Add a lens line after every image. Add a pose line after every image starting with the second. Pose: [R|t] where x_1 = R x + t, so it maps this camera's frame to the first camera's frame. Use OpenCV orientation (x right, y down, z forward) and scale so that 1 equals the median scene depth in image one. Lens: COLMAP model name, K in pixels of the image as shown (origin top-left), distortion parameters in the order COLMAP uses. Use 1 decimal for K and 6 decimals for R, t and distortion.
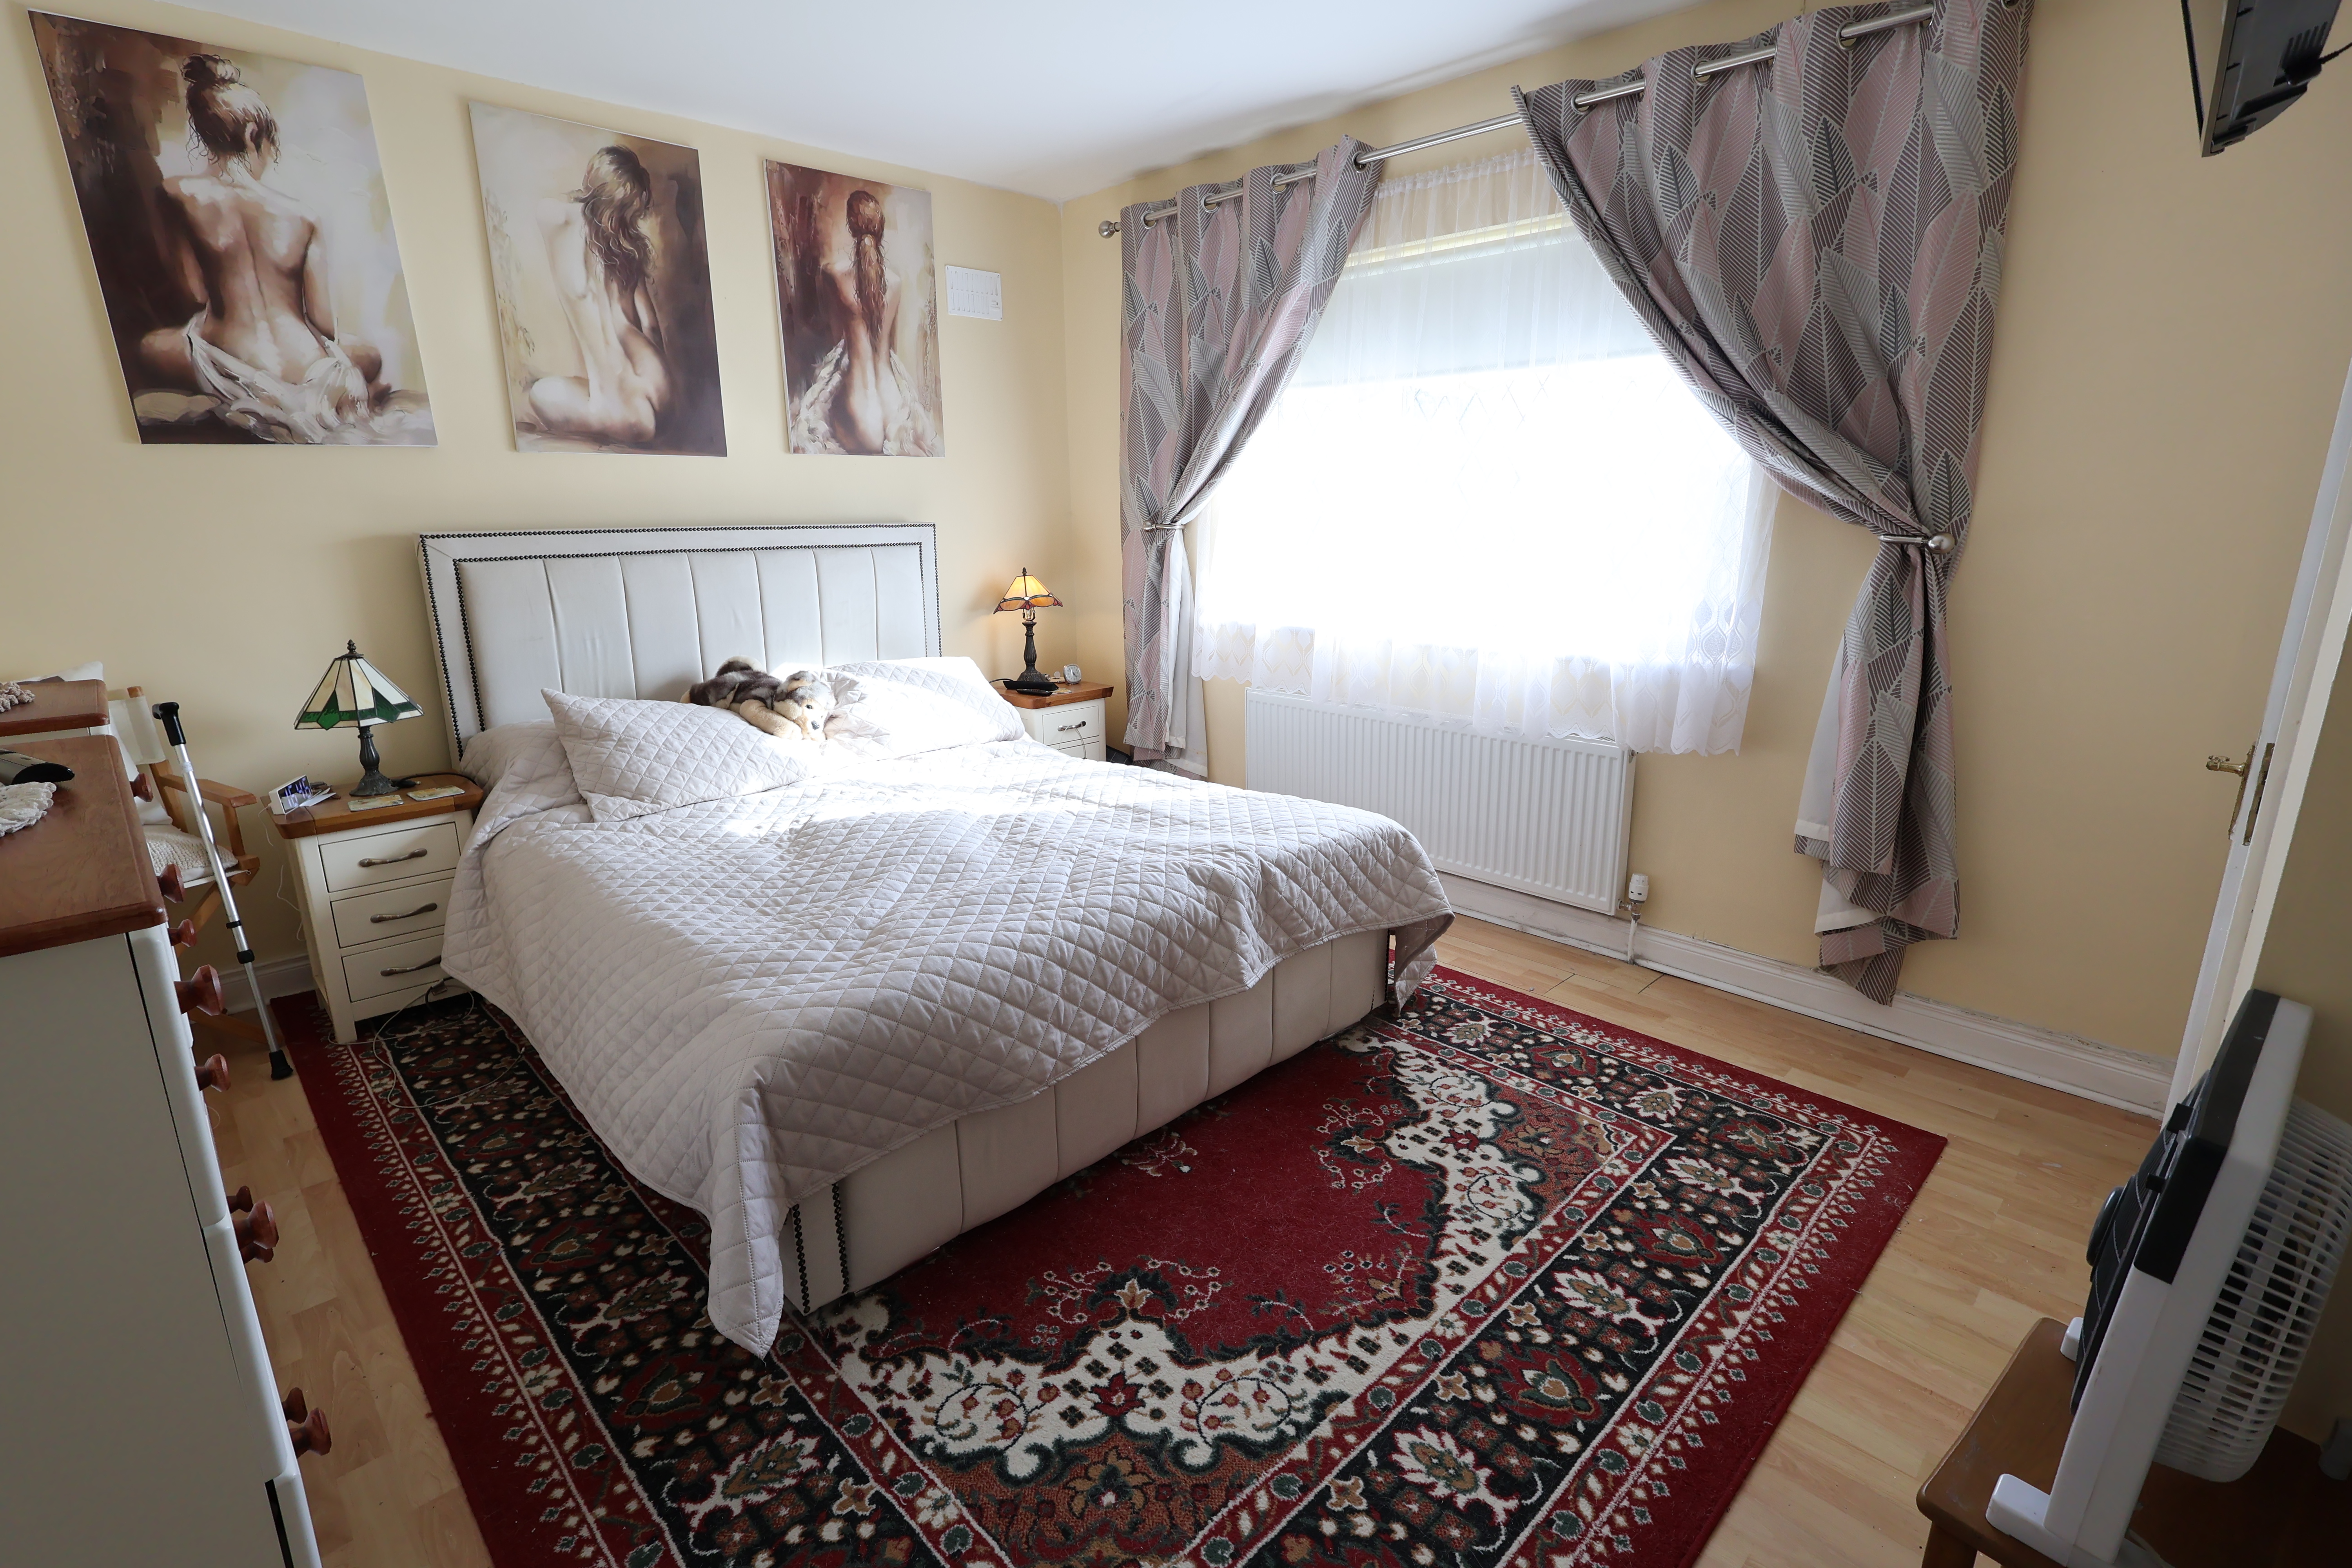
lens RADIAL K [[1084.3, 0, 1168.1], [0, 1084.3, 782.0], [0, 0, 1]] dist [-0.004517, 0.000421]
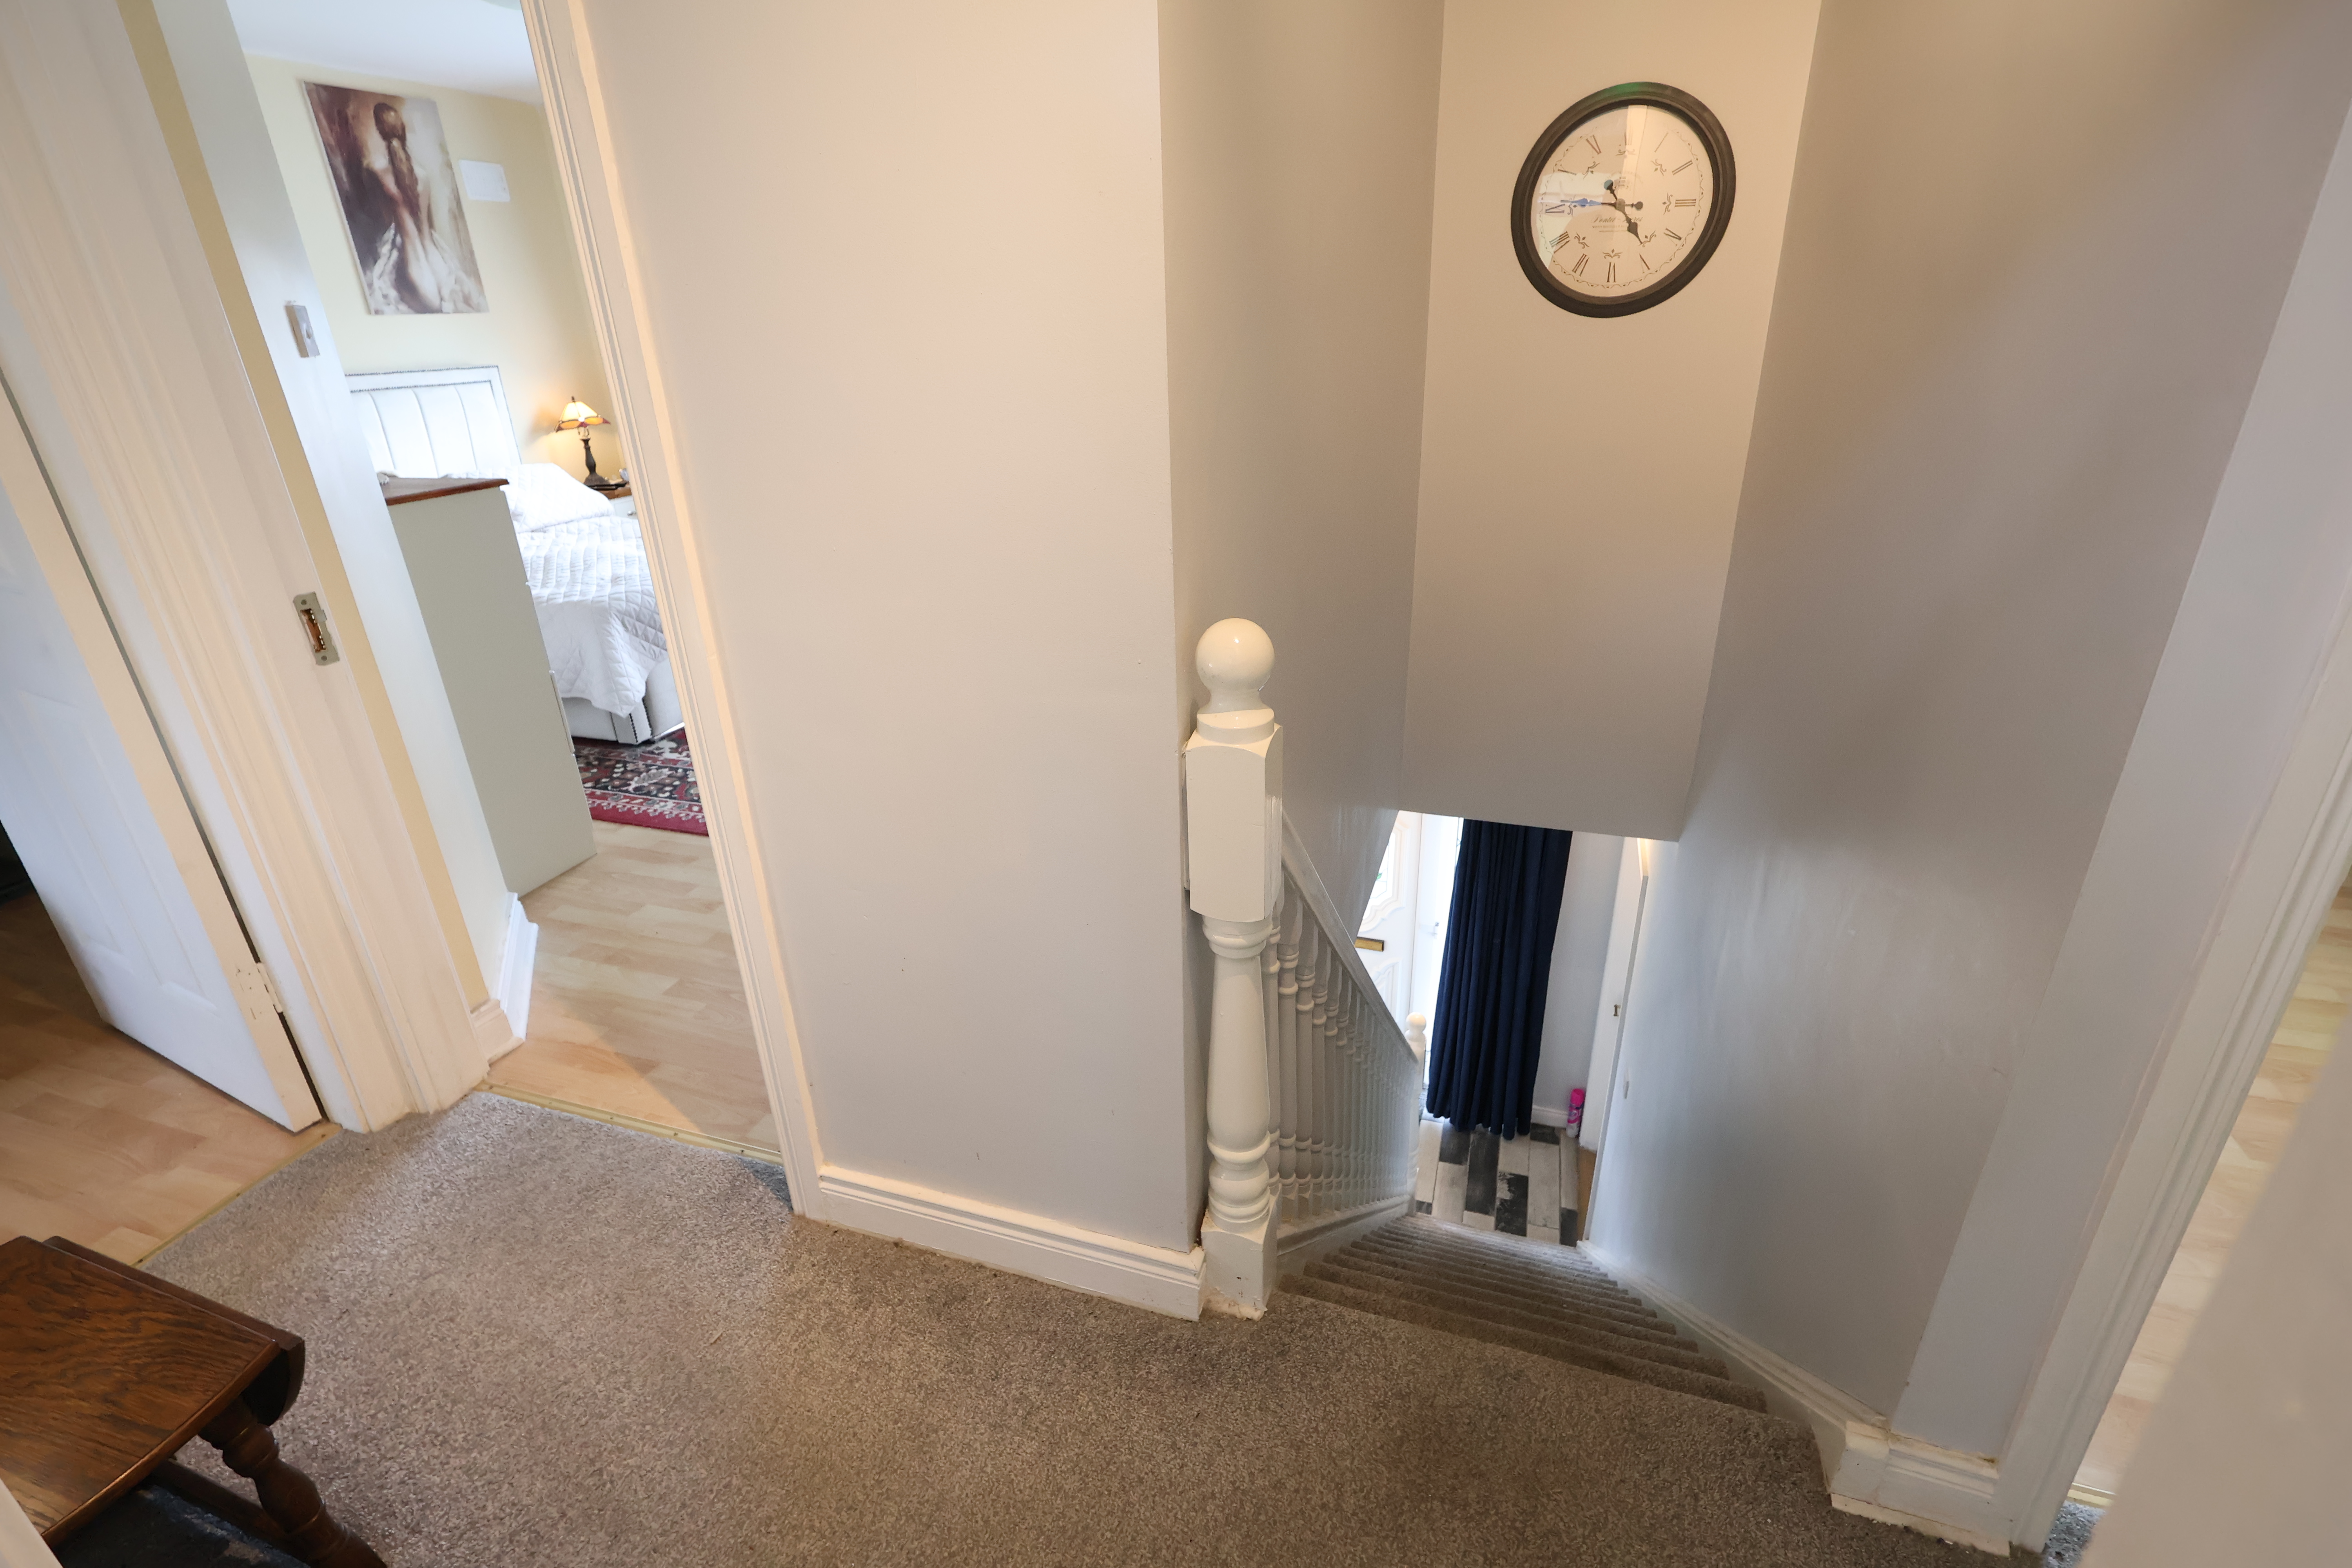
lens RADIAL K [[1084.3, 0, 1182.5], [0, 1084.3, 784.1], [0, 0, 1]] dist [-0.004517, 0.000421]
pose [[0.888380, -0.201631, 0.412465, -0.125290], [0.136258, 0.973715, 0.182516, 0.146494], [-0.438424, -0.105942, 0.892503, -0.662868]]
